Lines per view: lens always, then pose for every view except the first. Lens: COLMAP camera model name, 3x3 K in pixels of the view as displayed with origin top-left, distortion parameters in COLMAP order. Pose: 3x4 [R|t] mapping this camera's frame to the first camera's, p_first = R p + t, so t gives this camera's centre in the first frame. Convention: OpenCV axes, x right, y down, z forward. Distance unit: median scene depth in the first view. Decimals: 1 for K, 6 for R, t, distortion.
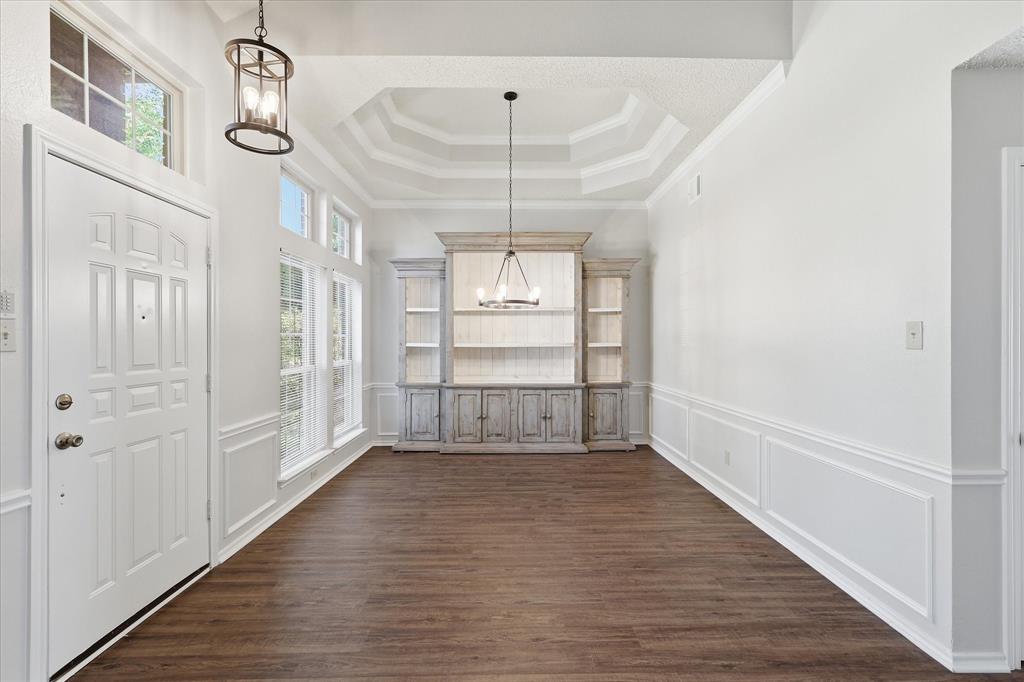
lens RADIAL K [[447.9, 0, 510.9], [0, 447.9, 341.5], [0, 0, 1]] dist [0.004668, 0.000591]
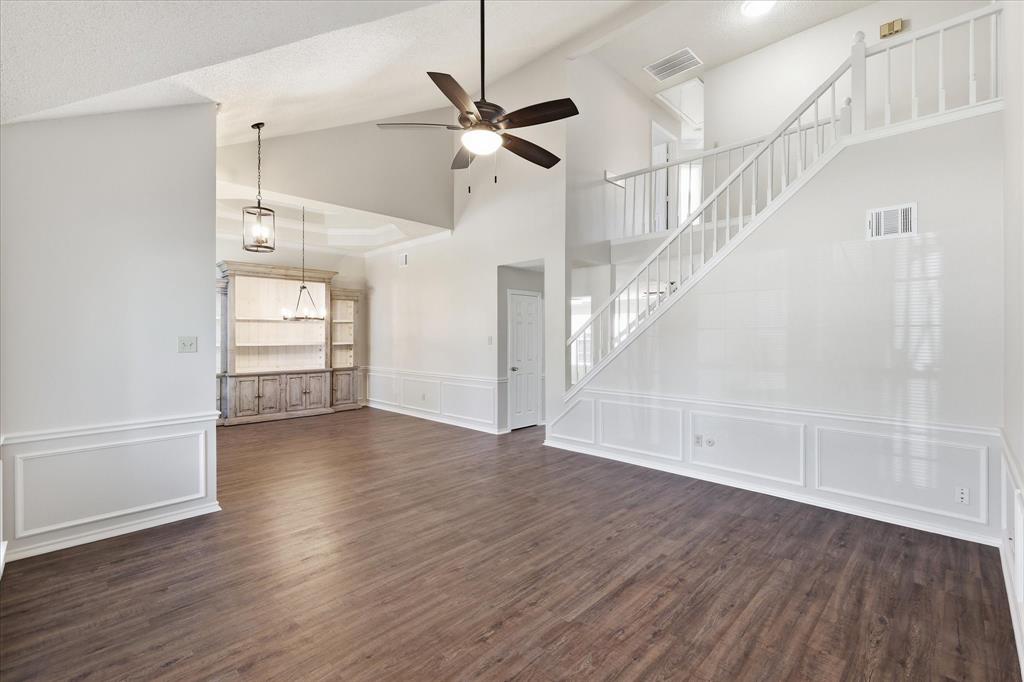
lens RADIAL K [[447.9, 0, 509.4], [0, 447.9, 336.1], [0, 0, 1]] dist [0.004668, 0.000591]
pose [[0.711637, 0.002398, 0.702543, -0.489738], [0.000388, 0.999993, -0.003807, -0.011936], [-0.702547, 0.002982, 0.711631, -0.537845]]
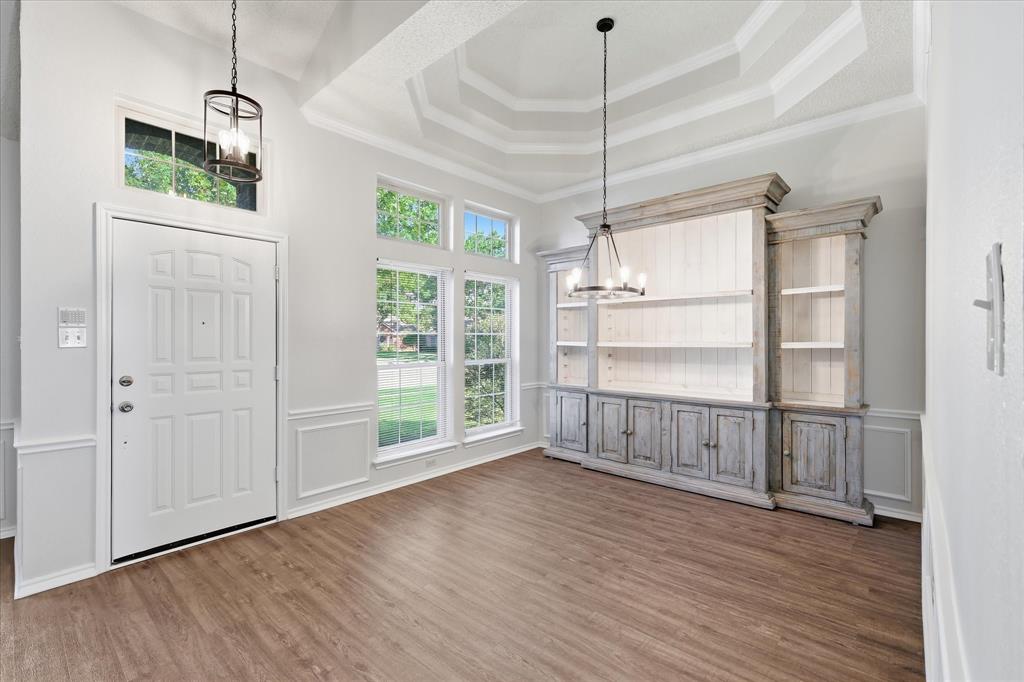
lens RADIAL K [[447.9, 0, 511.7], [0, 447.9, 341.0], [0, 0, 1]] dist [0.004668, 0.000591]
pose [[0.741038, 0.002845, -0.671457, 0.328140], [0.000508, 0.999988, 0.004798, -0.002270], [0.671463, -0.003896, 0.741028, 0.253134]]
